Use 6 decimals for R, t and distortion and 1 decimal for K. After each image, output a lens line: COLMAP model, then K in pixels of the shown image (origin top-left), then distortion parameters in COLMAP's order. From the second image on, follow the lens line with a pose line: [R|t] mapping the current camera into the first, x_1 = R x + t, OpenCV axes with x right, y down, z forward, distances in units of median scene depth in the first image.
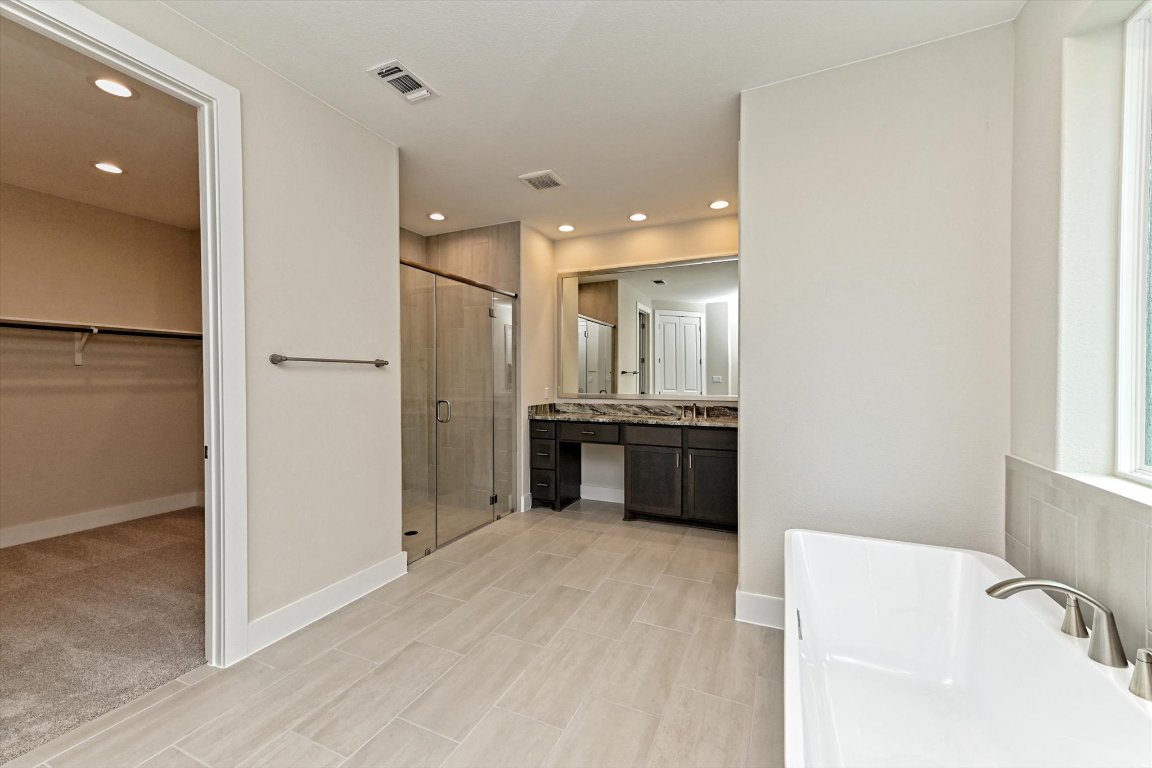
lens RADIAL K [[467.1, 0, 570.5], [0, 467.1, 380.4], [0, 0, 1]] dist [-0.002044, -0.000132]
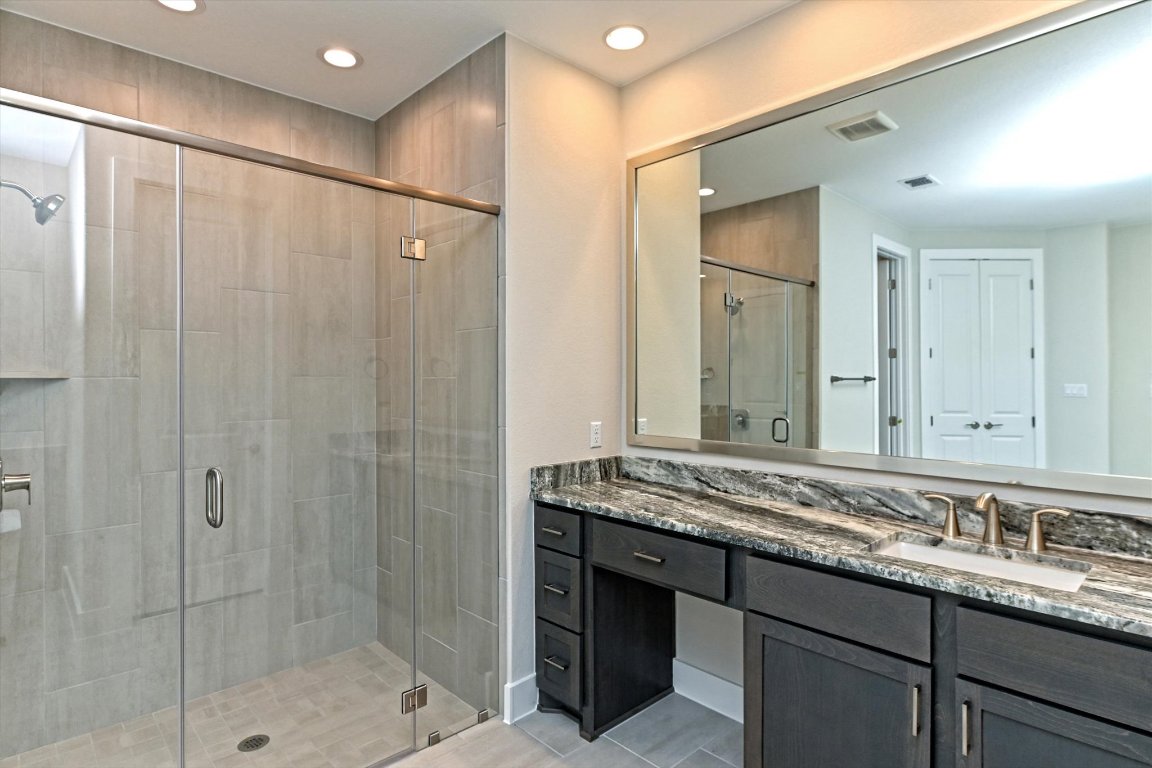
lens RADIAL K [[601.1, 0, 576.5], [0, 601.1, 378.9], [0, 0, 1]] dist [0.000806, -0.000311]
pose [[0.926789, 0.000120, -0.375583, 0.153318], [-0.000879, 0.999998, -0.001851, -0.025307], [0.375582, 0.002045, 0.926787, 0.506983]]
